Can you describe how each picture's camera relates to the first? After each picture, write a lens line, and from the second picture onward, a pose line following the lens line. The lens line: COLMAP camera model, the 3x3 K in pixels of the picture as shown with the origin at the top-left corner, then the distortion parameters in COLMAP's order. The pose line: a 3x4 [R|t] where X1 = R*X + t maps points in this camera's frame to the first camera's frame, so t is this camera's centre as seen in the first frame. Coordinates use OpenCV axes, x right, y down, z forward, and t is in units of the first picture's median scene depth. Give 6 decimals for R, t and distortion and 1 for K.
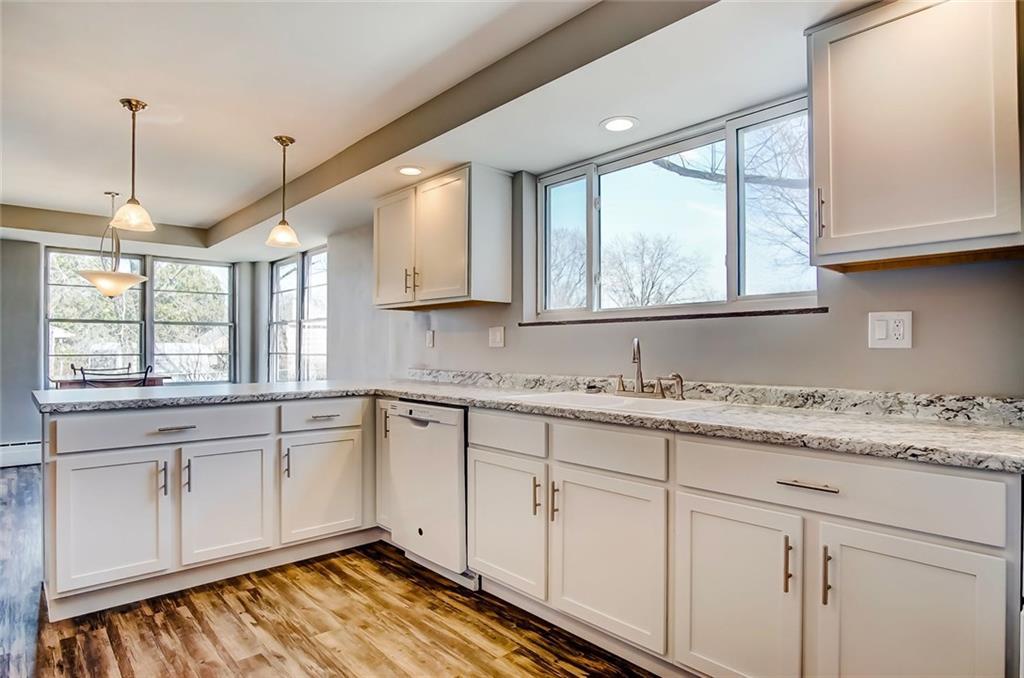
lens RADIAL K [[555.9, 0, 494.5], [0, 555.9, 345.7], [0, 0, 1]] dist [-0.030494, 0.007500]
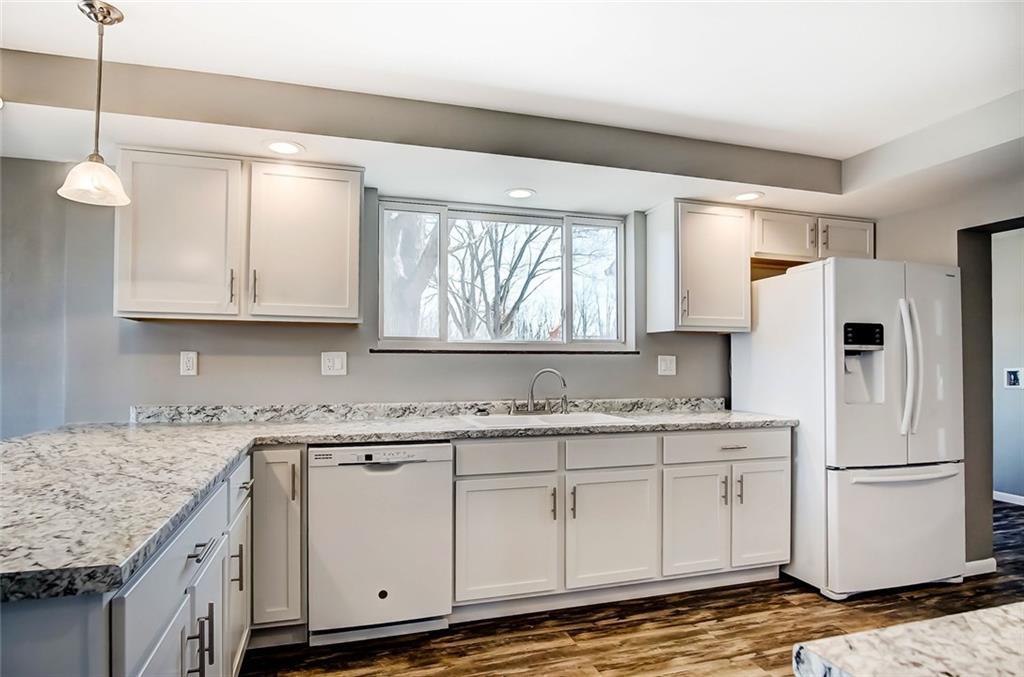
lens RADIAL K [[555.9, 0, 499.0], [0, 555.9, 358.1], [0, 0, 1]] dist [-0.030494, 0.007500]
pose [[0.430403, 0.008930, 0.902593, -0.910094], [-0.006927, 0.999954, -0.006590, -0.027437], [-0.902610, -0.003416, 0.430445, 0.518175]]
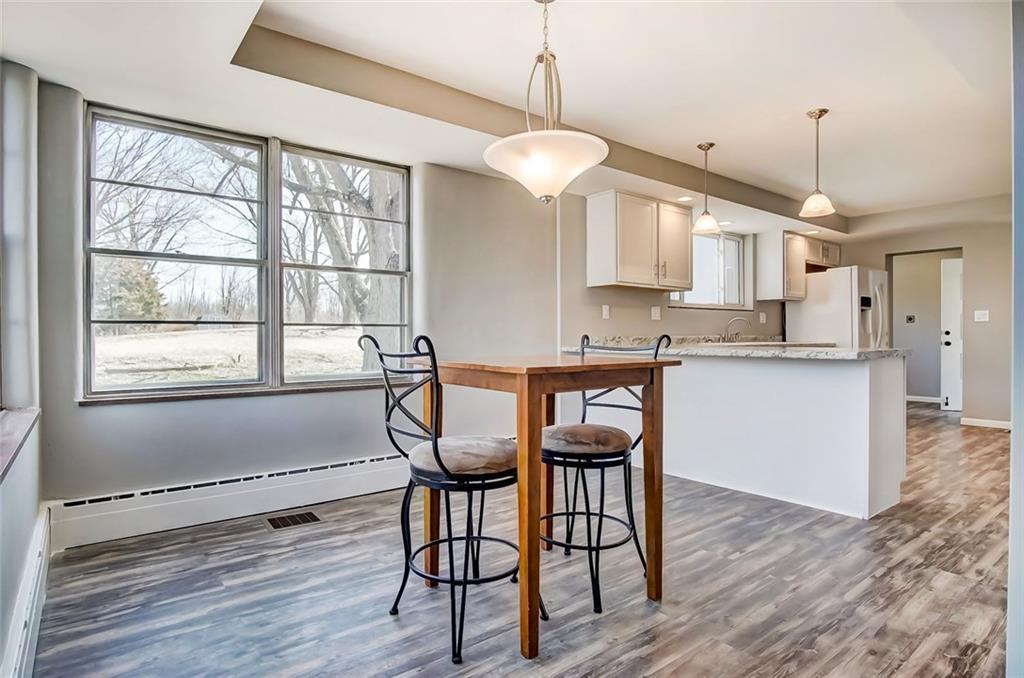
lens RADIAL K [[555.9, 0, 511.6], [0, 555.9, 339.8], [0, 0, 1]] dist [-0.030494, 0.007500]
pose [[0.055096, -0.004941, 0.998469, -2.103297], [0.000608, 0.999988, 0.004915, 0.066901], [-0.998481, 0.000337, 0.055098, 1.767944]]
